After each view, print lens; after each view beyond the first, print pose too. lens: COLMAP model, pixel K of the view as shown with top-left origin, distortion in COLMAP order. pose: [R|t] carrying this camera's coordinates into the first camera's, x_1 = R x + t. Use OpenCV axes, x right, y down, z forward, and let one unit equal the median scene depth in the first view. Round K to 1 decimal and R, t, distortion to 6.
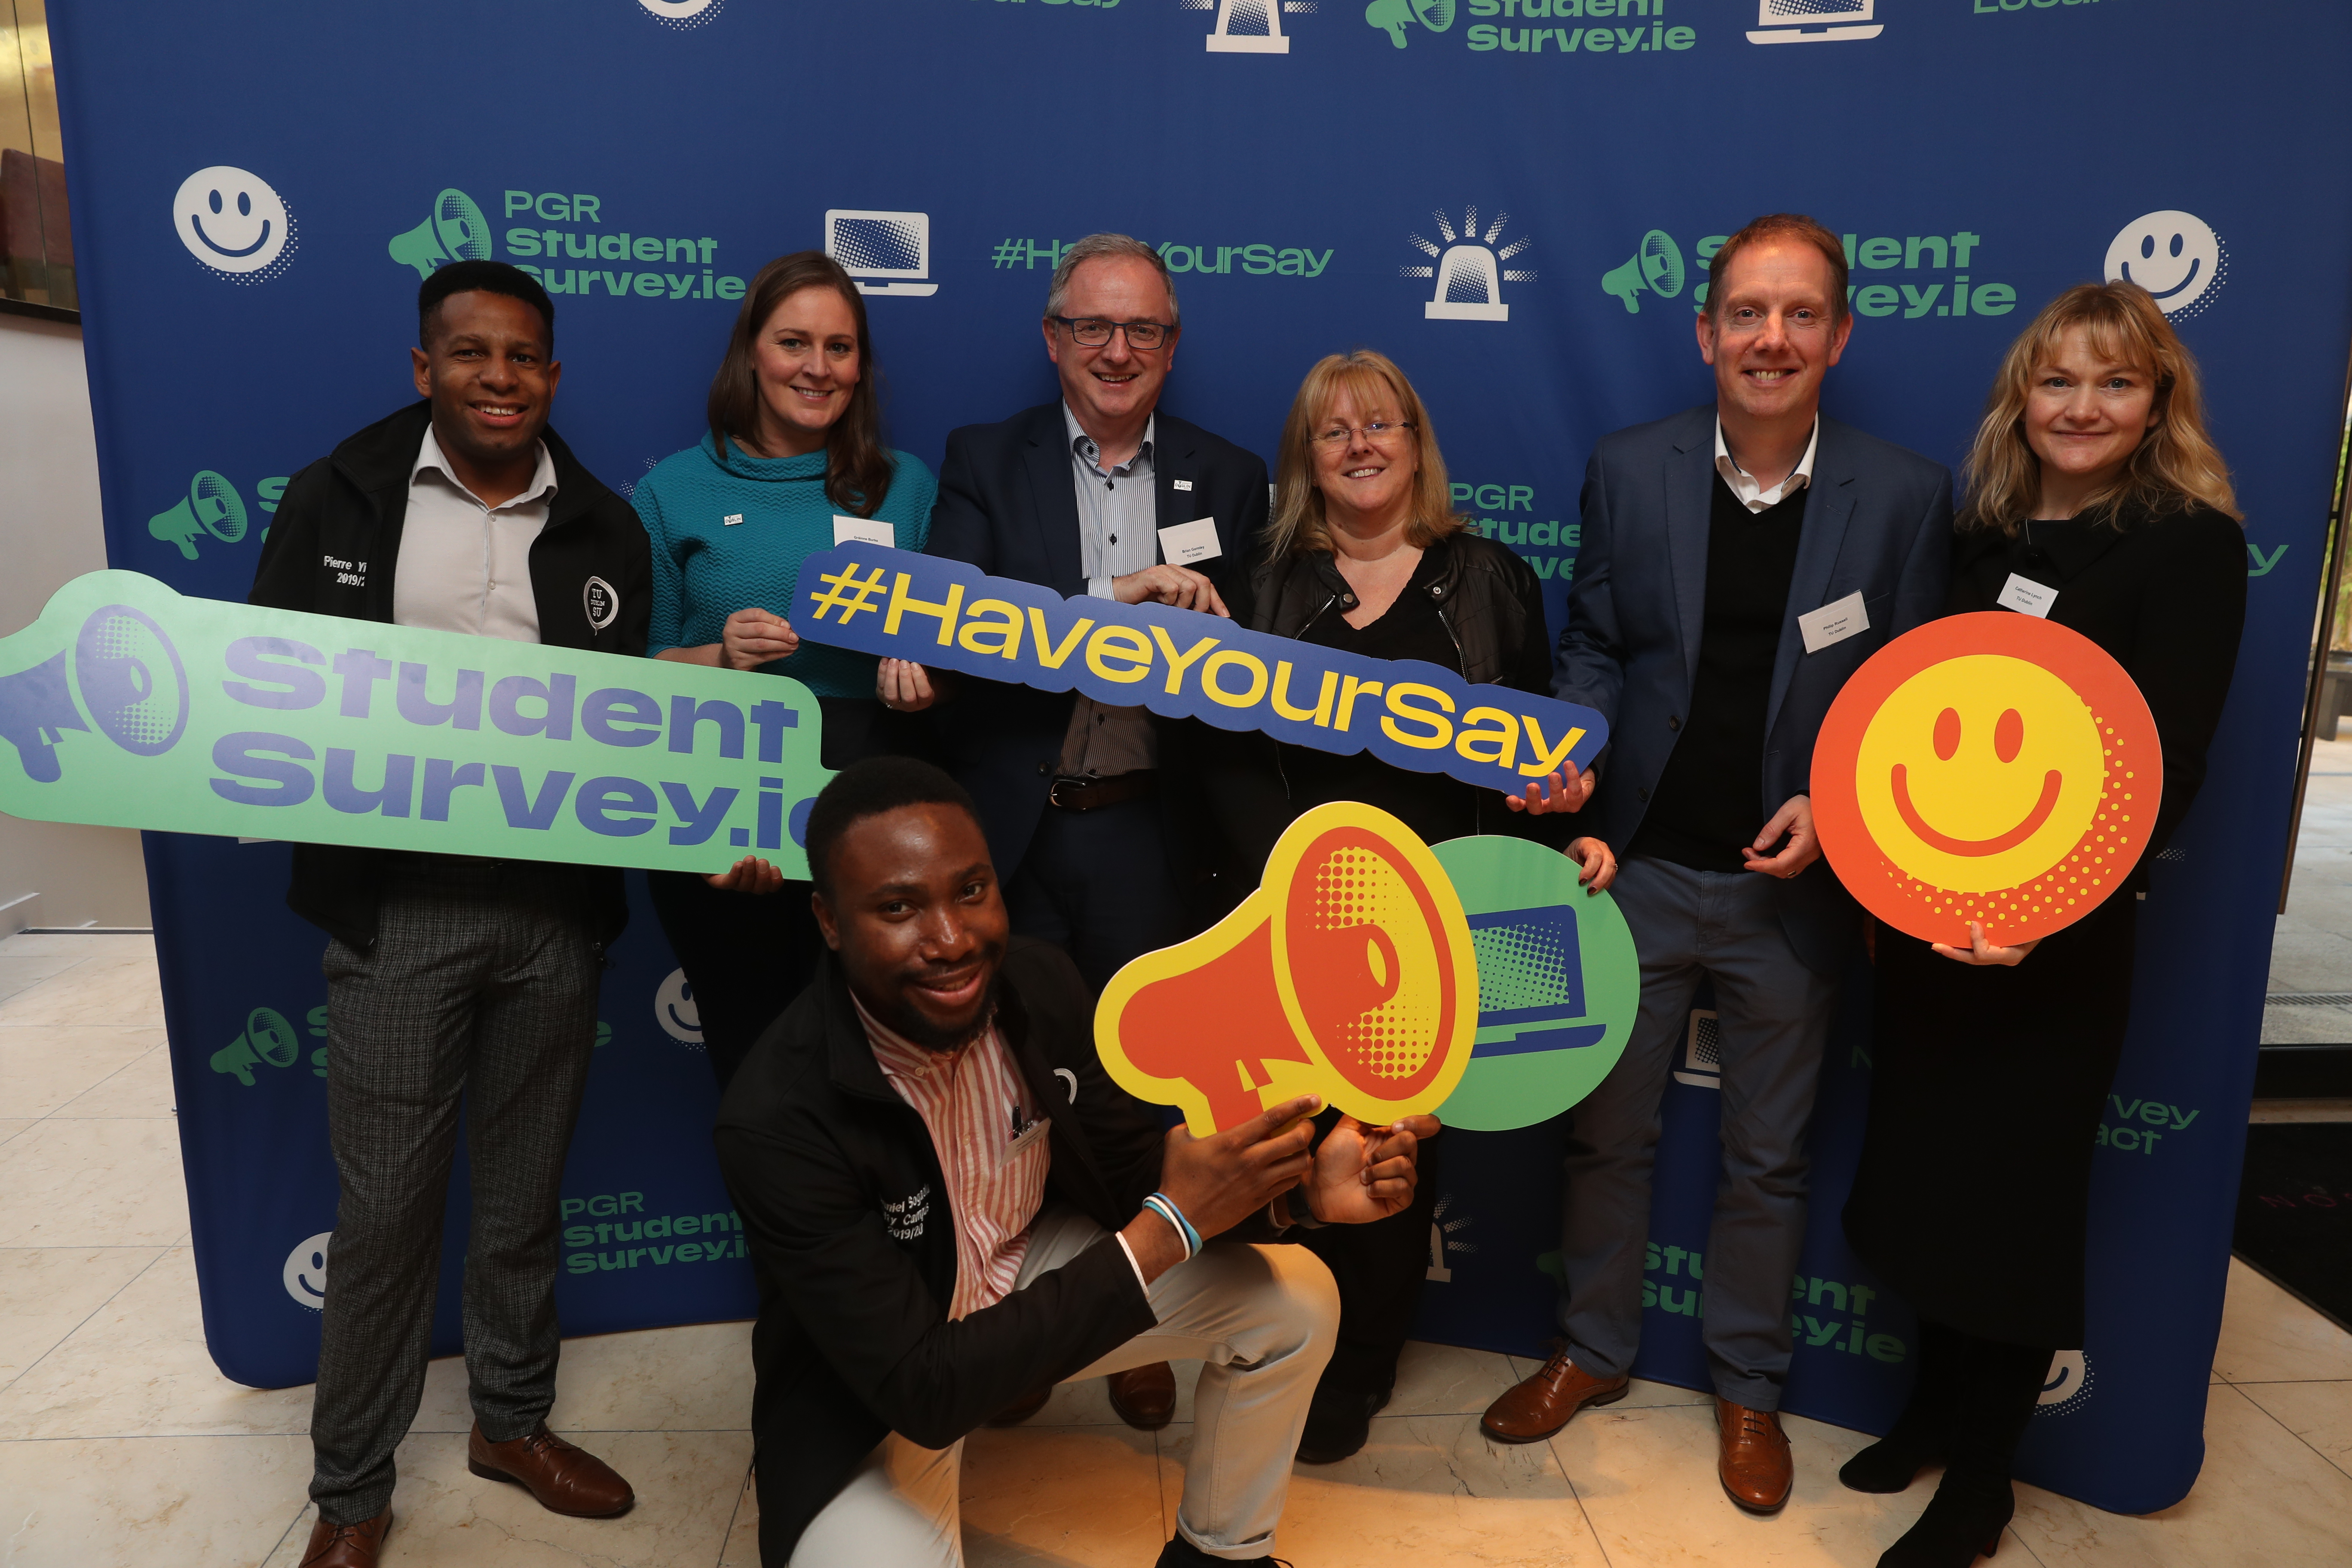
lens RADIAL K [[1707.6, 0, 1208.7], [0, 1707.6, 794.8], [0, 0, 1]] dist [-0.158260, 0.207578]
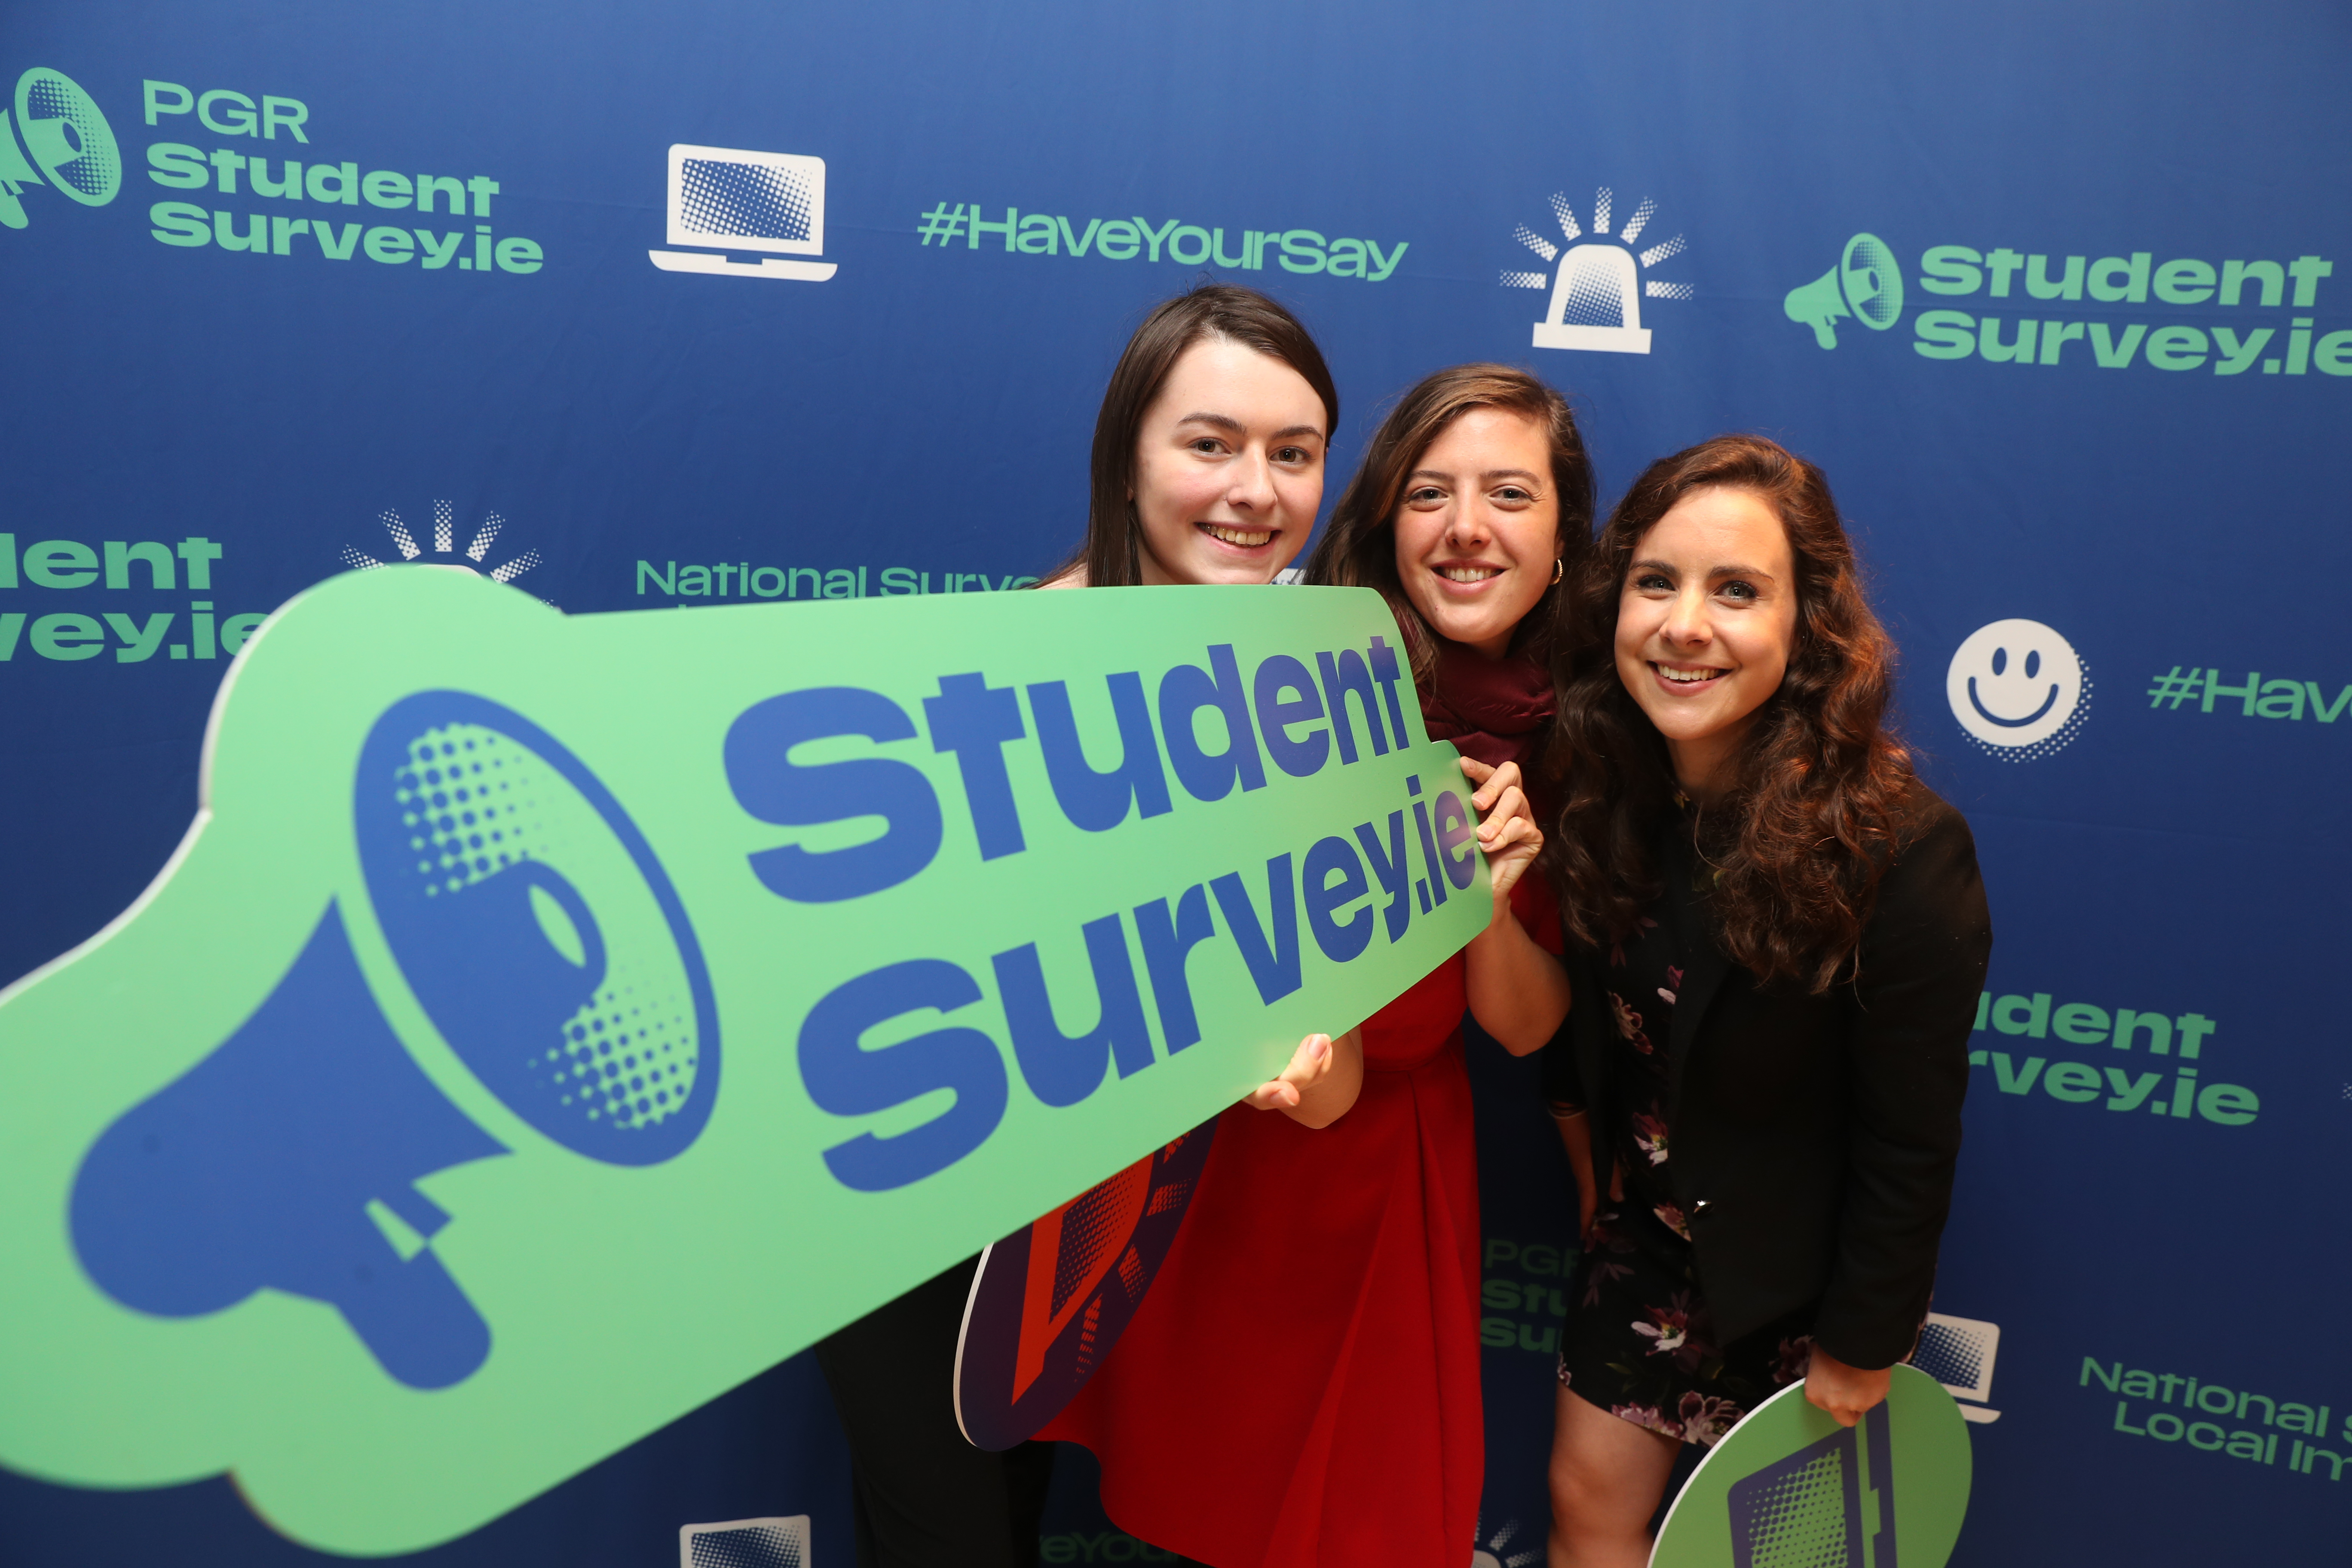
lens RADIAL K [[1646.4, 0, 1186.2], [0, 1646.4, 767.3], [0, 0, 1]] dist [-0.103850, 0.090616]
pose [[0.994056, 0.012446, 0.108155, -0.093254], [-0.012400, 0.999923, -0.001100, -0.106760], [-0.108161, -0.000247, 0.994133, 0.348503]]
